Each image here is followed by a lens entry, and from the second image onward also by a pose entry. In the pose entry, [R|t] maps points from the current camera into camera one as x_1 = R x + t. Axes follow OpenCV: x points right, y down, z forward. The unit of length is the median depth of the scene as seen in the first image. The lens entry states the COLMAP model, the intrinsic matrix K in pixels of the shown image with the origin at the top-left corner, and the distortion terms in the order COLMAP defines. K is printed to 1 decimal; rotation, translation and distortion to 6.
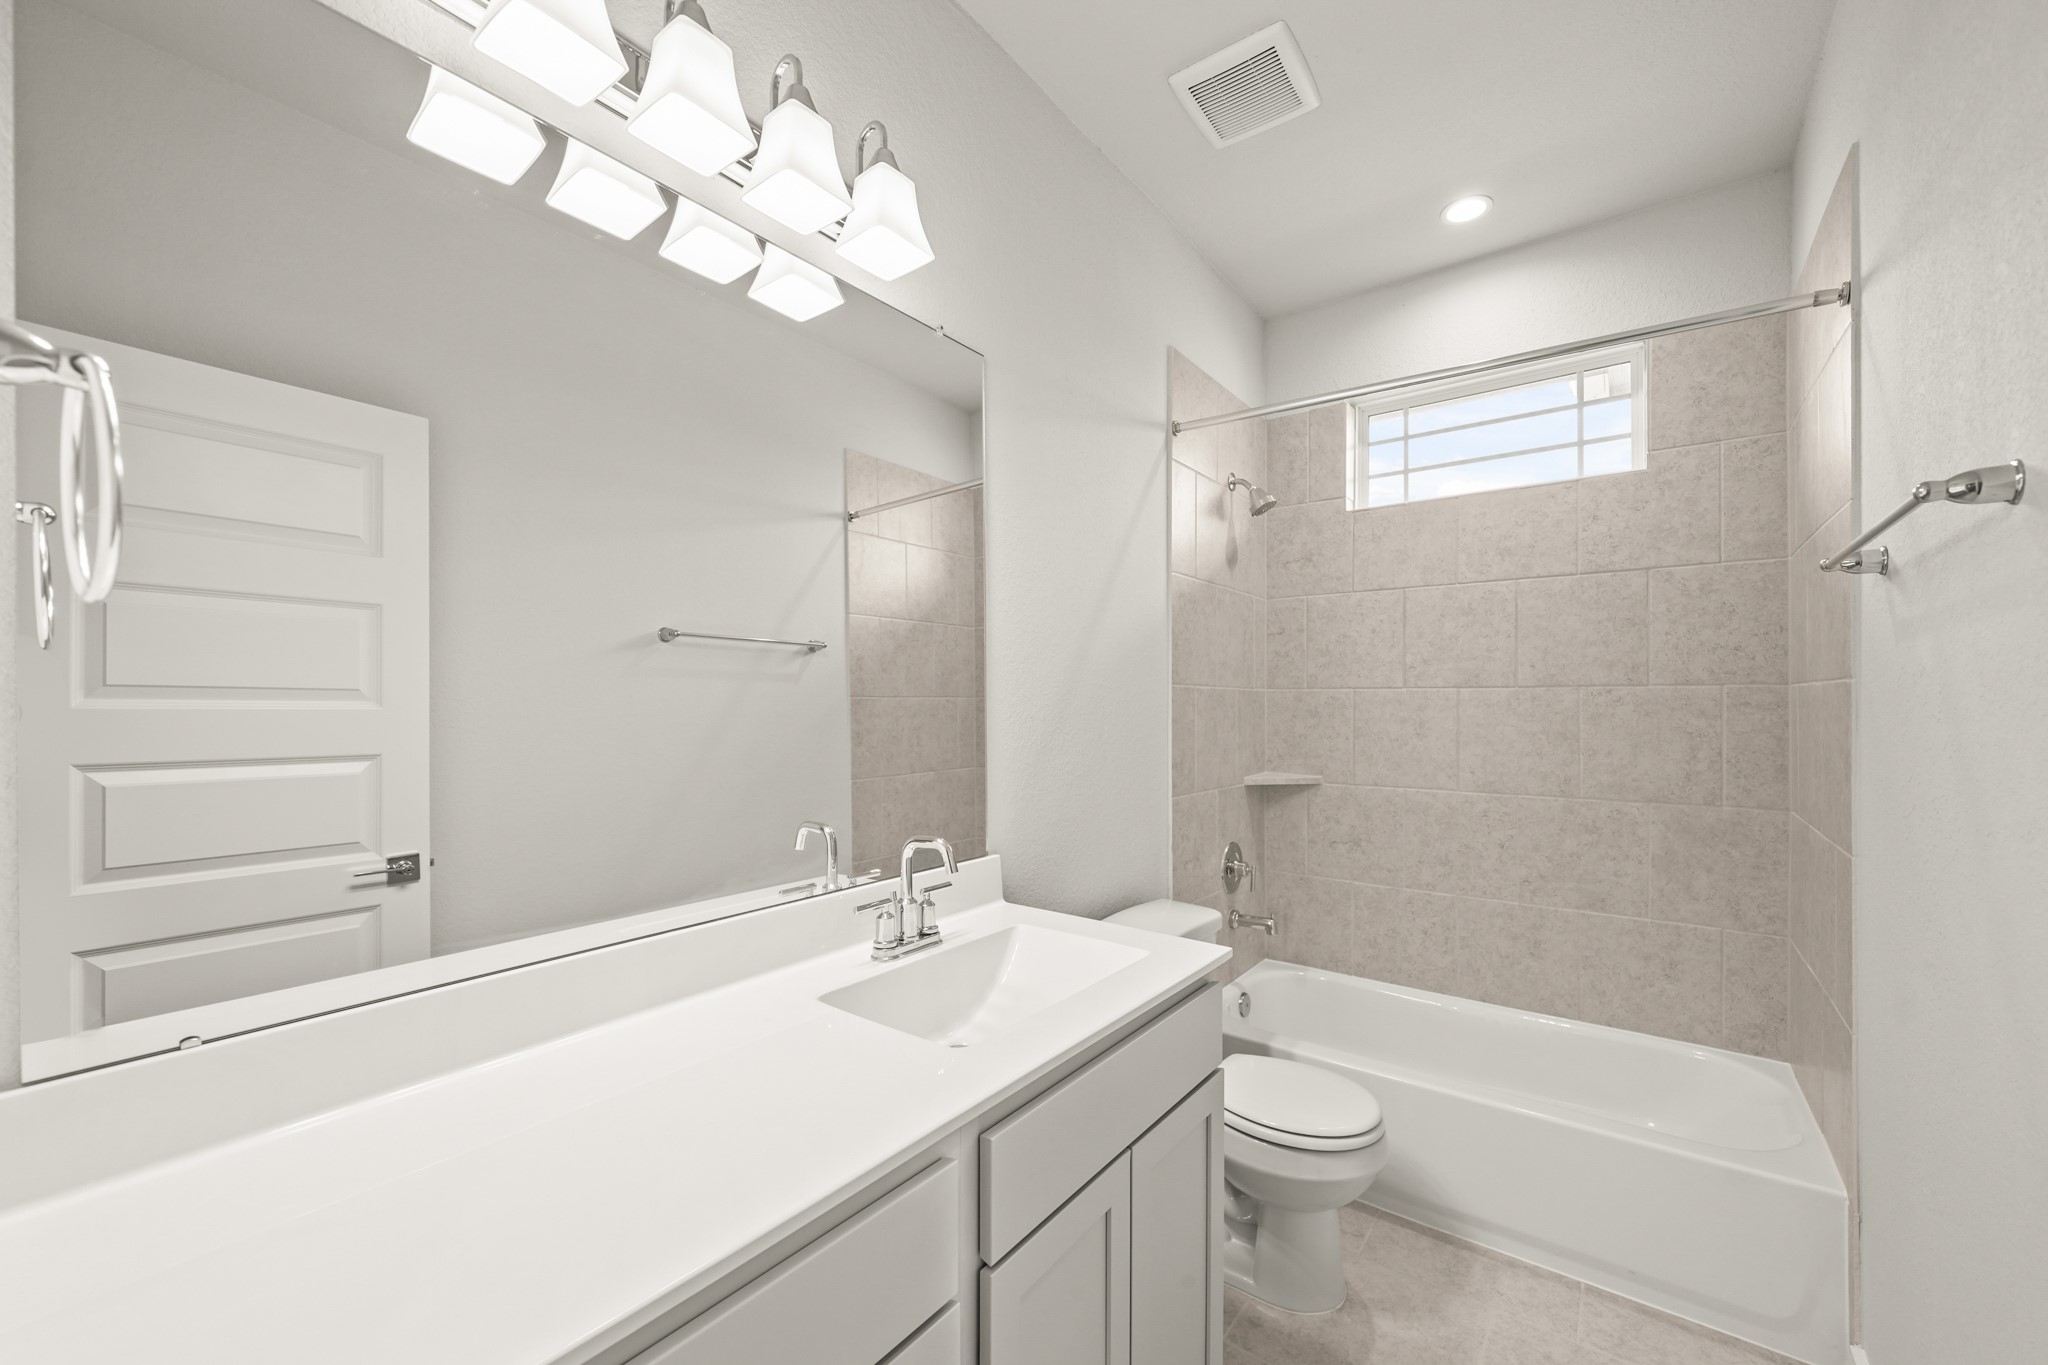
lens RADIAL K [[825.1, 0, 1022.5], [0, 825.1, 706.7], [0, 0, 1]] dist [-0.003707, -0.000298]
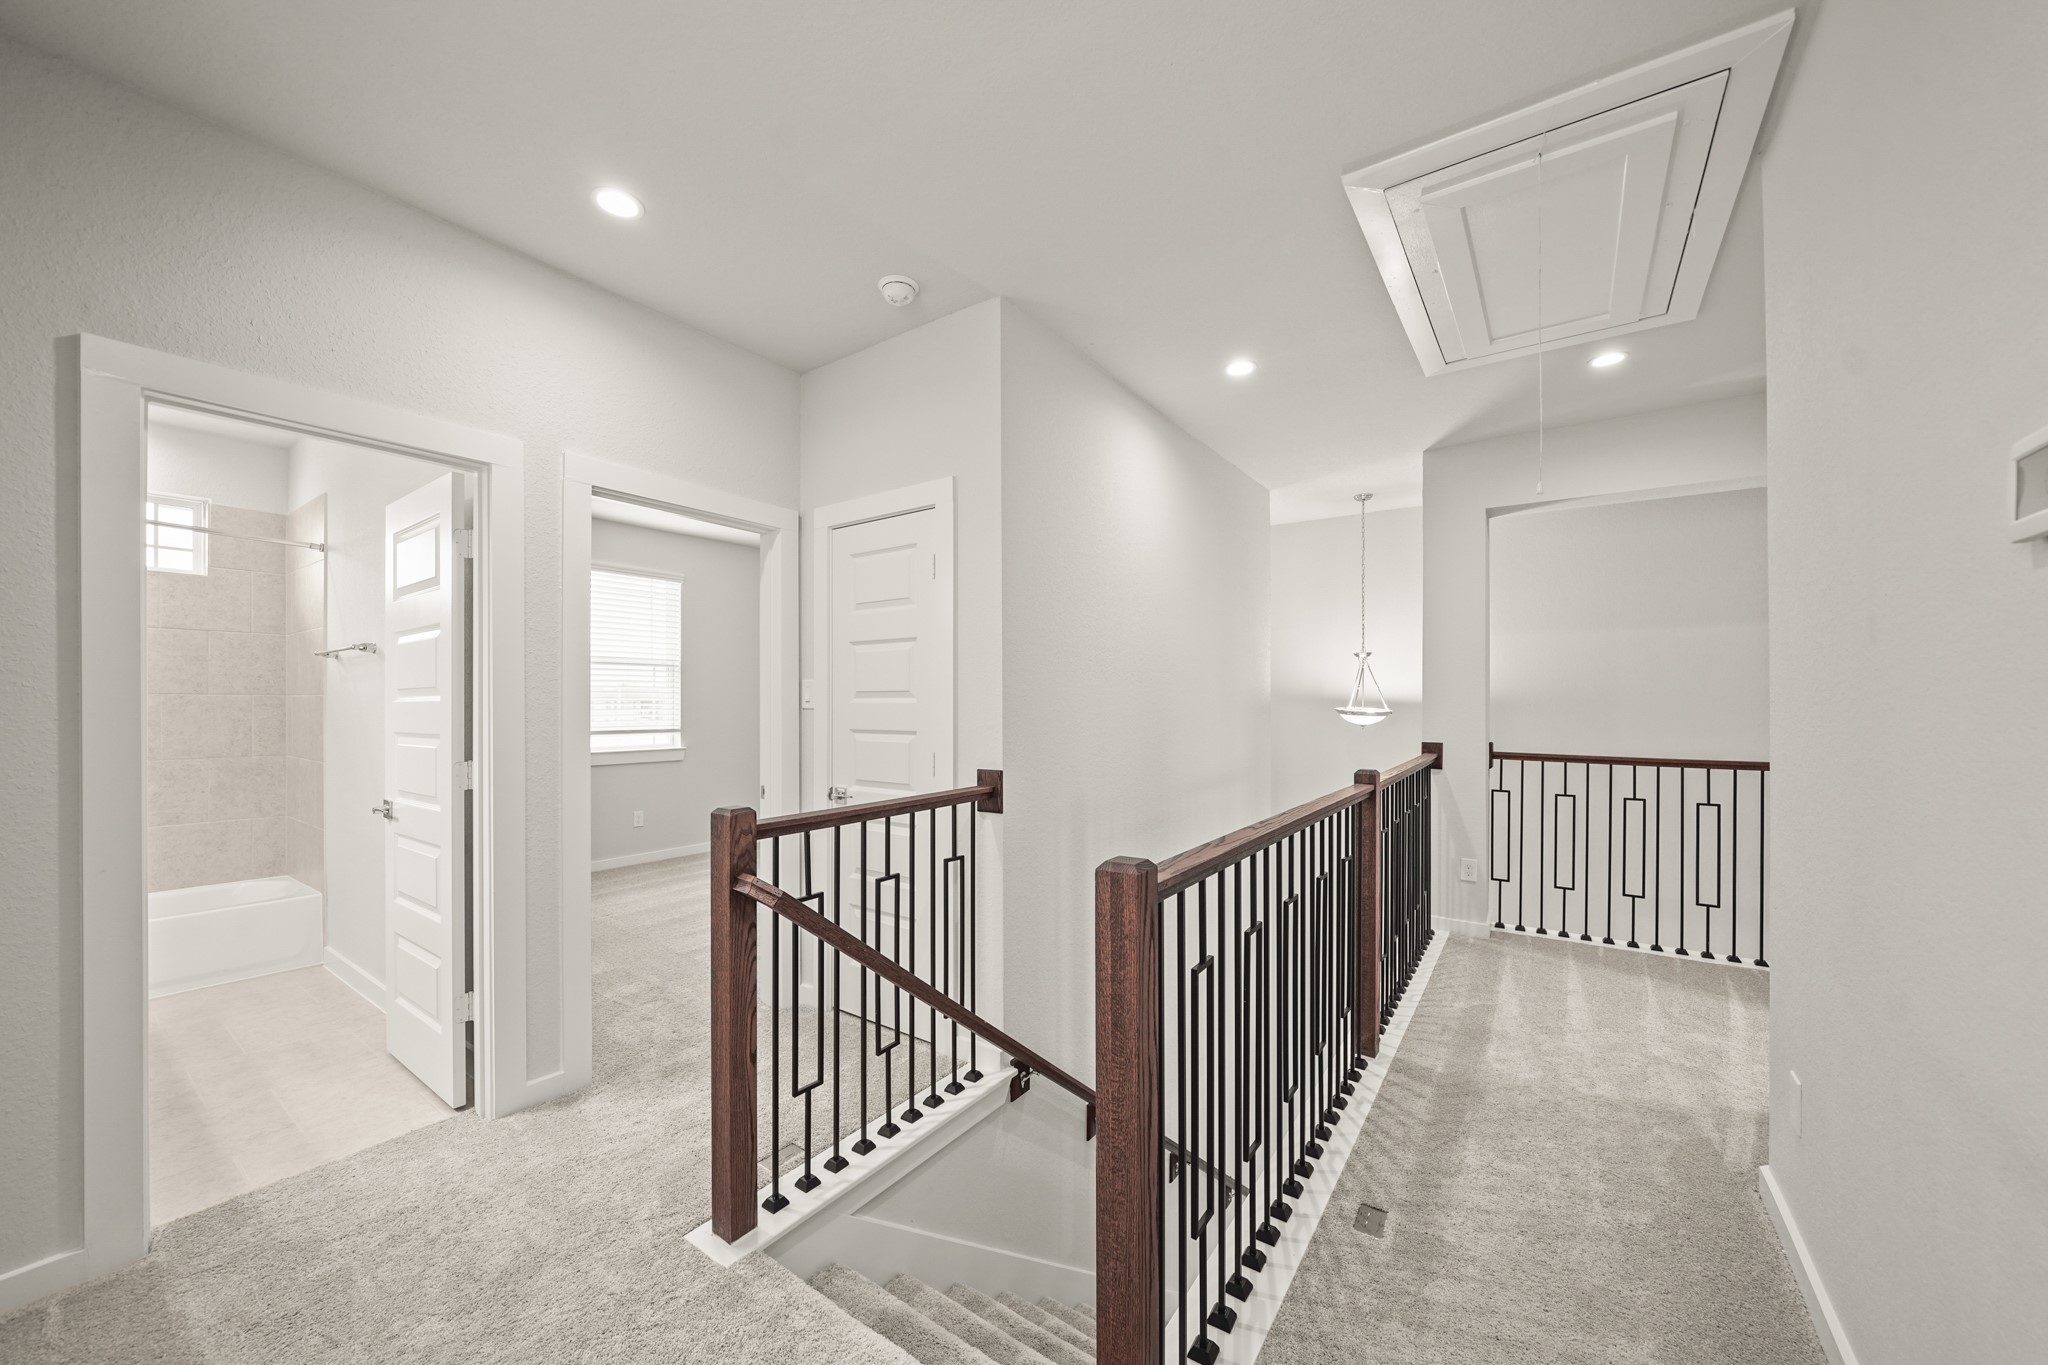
lens RADIAL K [[758.7, 0, 1022.5], [0, 758.7, 700.1], [0, 0, 1]] dist [-0.002179, -0.000011]
pose [[-0.007970, 0.004396, 0.999959, -0.971437], [0.000999, 0.999990, -0.004388, -0.004054], [-0.999968, 0.000964, -0.007975, -0.826508]]
